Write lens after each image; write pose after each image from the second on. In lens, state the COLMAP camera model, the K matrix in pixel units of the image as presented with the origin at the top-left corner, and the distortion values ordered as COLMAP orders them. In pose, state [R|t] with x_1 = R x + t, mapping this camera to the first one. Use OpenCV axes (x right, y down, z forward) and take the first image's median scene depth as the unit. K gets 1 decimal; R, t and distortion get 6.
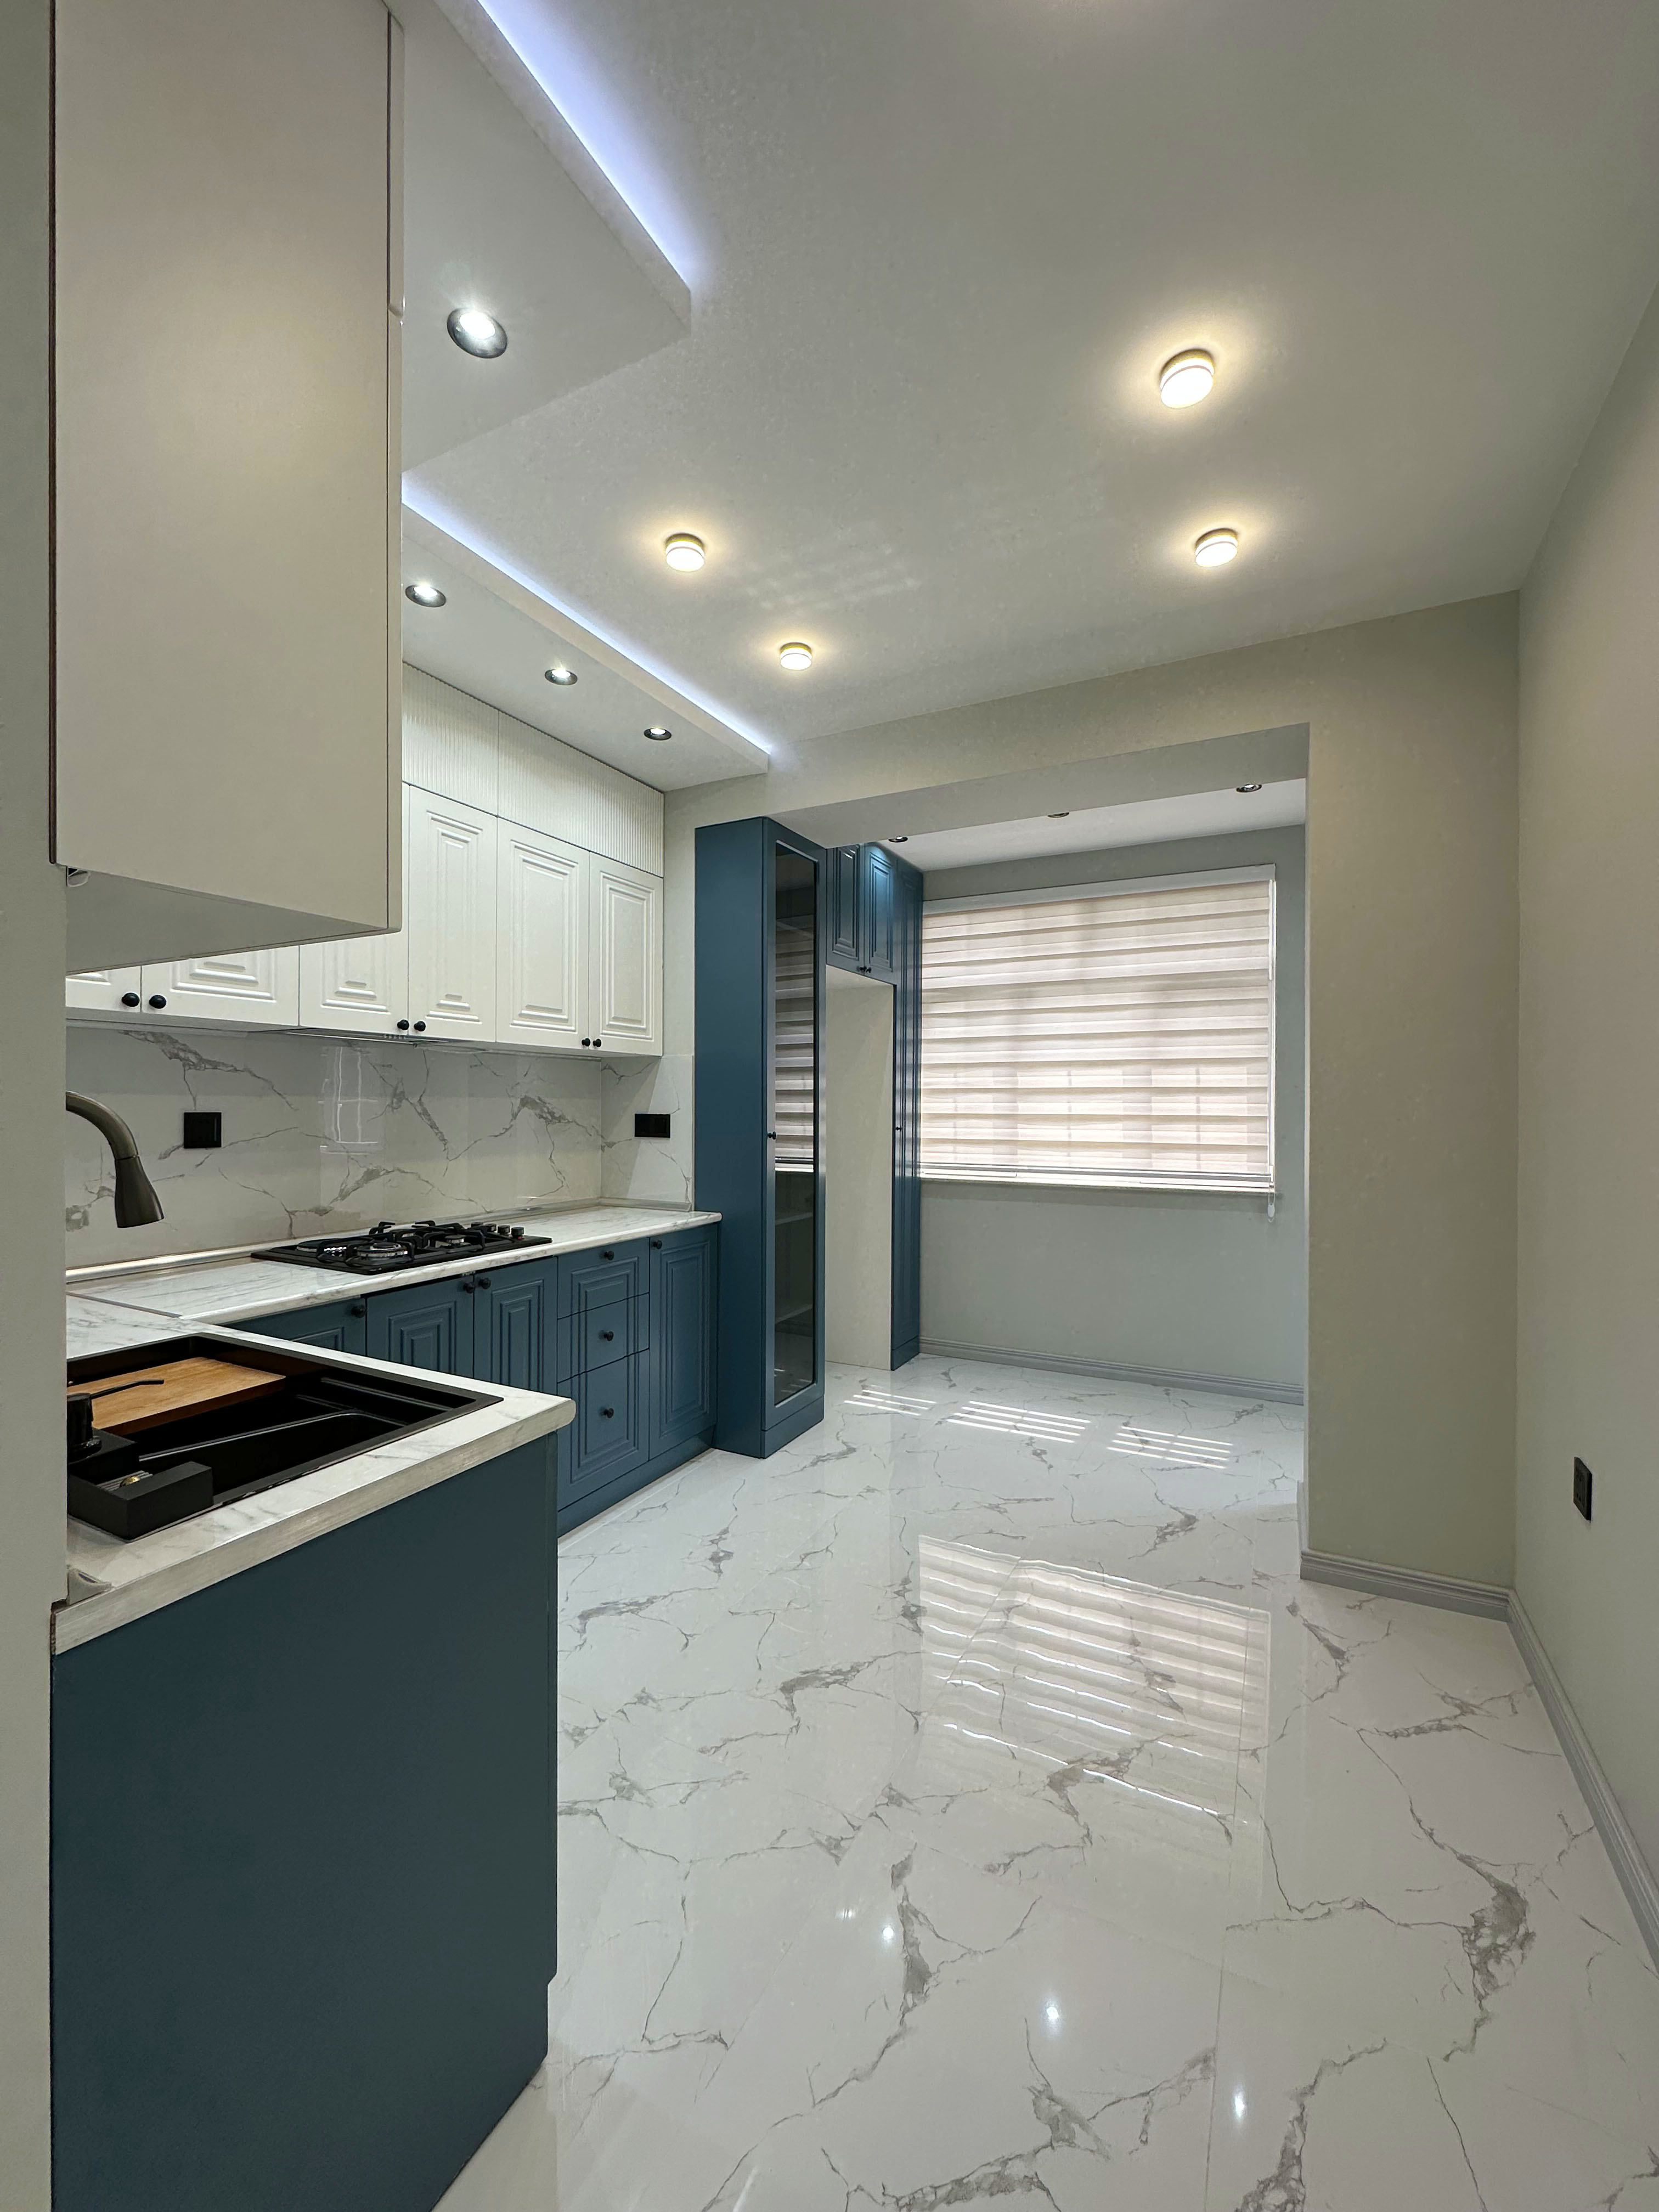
lens RADIAL K [[883.9, 0, 828.3], [0, 883.9, 1105.2], [0, 0, 1]] dist [-0.001868, -0.000062]
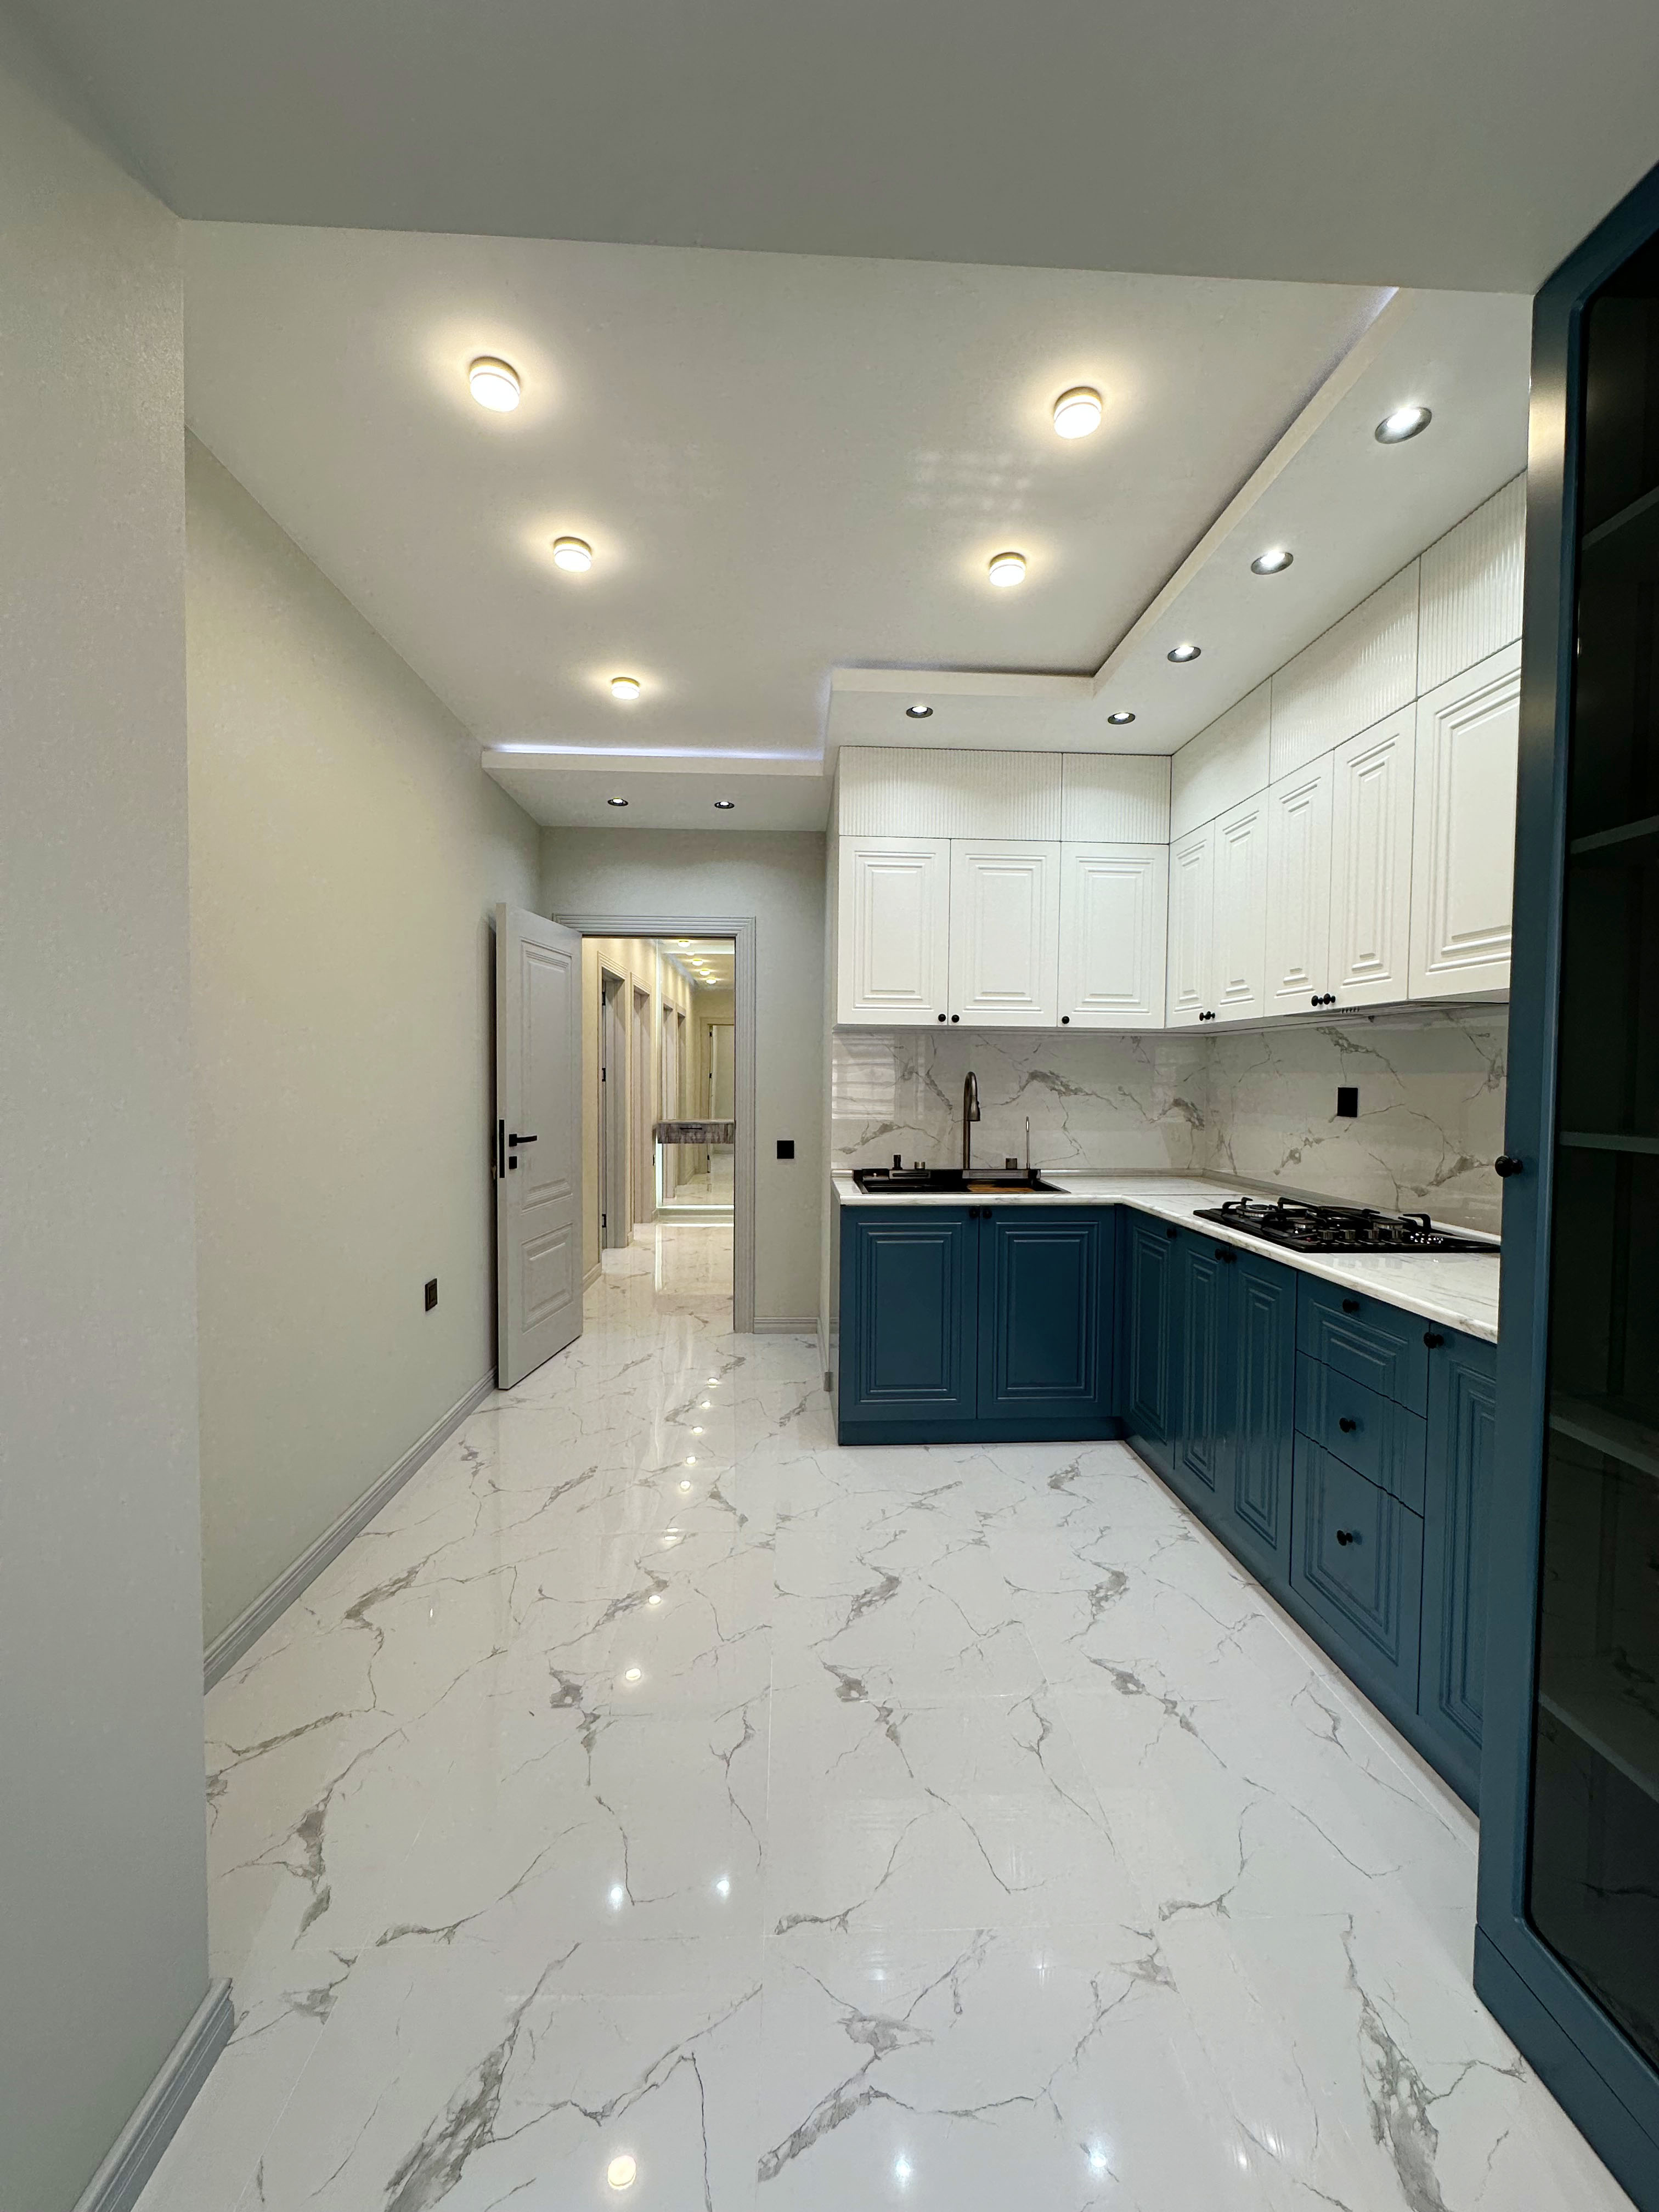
lens RADIAL K [[883.9, 0, 828.3], [0, 883.9, 1105.2], [0, 0, 1]] dist [-0.001868, -0.000062]
pose [[-0.866437, 0.008042, -0.499222, 0.448921], [-0.009822, 0.999402, 0.033145, -0.000746], [0.499190, 0.033622, -0.865840, 1.446699]]
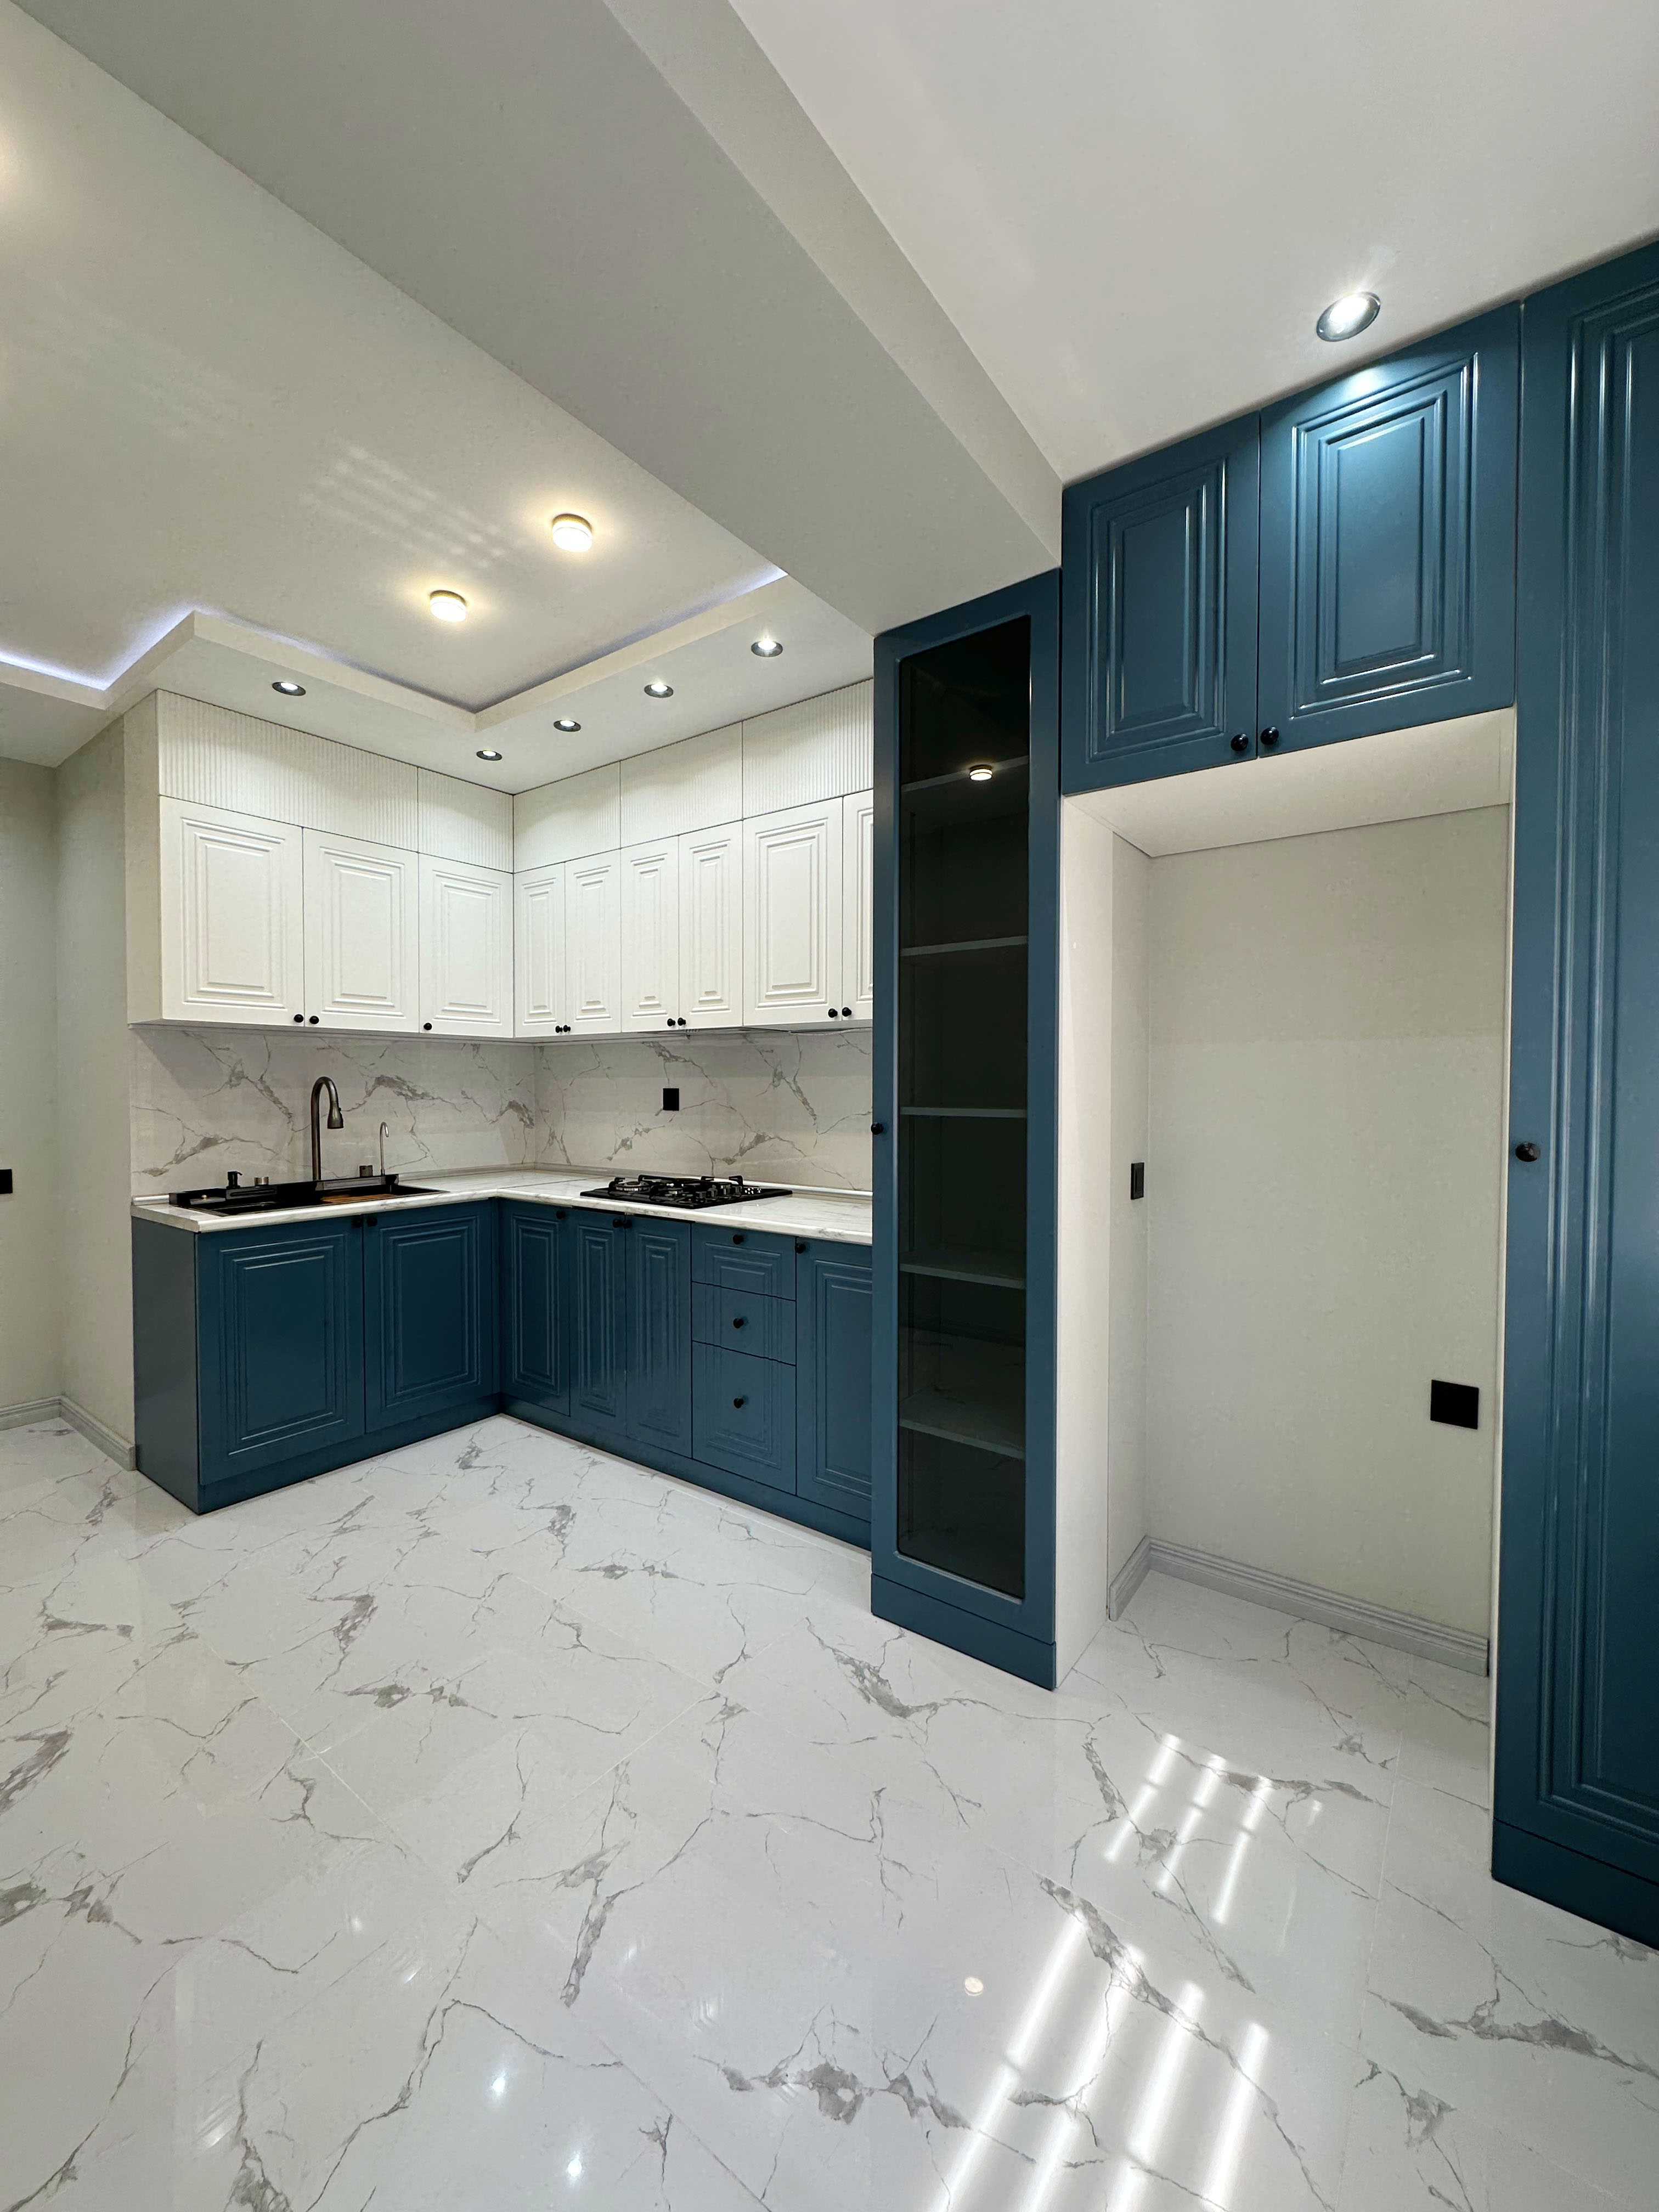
lens RADIAL K [[883.9, 0, 828.3], [0, 883.9, 1105.2], [0, 0, 1]] dist [-0.001868, -0.000062]
pose [[-0.164267, 0.020133, -0.986211, 0.712367], [-0.000851, 0.999788, 0.020552, 0.004806], [0.986416, 0.004215, -0.164215, 1.316863]]
